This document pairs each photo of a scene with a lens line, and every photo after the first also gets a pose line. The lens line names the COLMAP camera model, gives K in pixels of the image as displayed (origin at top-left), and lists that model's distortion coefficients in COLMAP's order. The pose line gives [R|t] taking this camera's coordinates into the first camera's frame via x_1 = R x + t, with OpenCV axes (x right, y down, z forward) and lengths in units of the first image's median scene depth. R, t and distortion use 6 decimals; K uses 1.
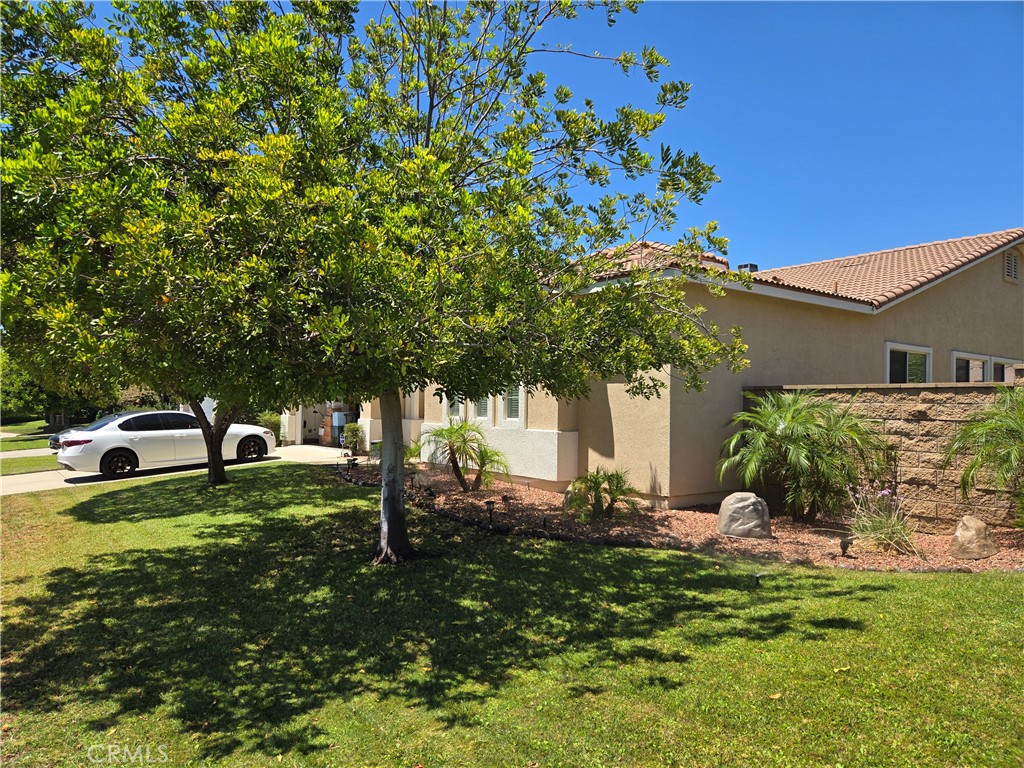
lens RADIAL K [[696.7, 0, 517.8], [0, 696.7, 388.2], [0, 0, 1]] dist [0.064229, -0.063122]
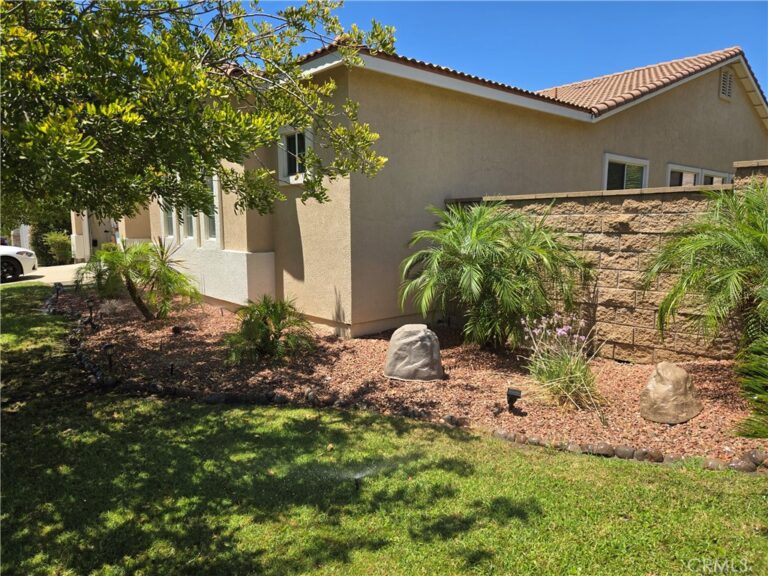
lens RADIAL K [[522.6, 0, 388.3], [0, 522.6, 291.2], [0, 0, 1]] dist [0.064229, -0.063122]
pose [[0.997510, -0.027699, 0.064863, 0.242773], [0.017222, 0.987474, 0.156840, 0.009101], [-0.068395, -0.155332, 0.985492, 0.375271]]
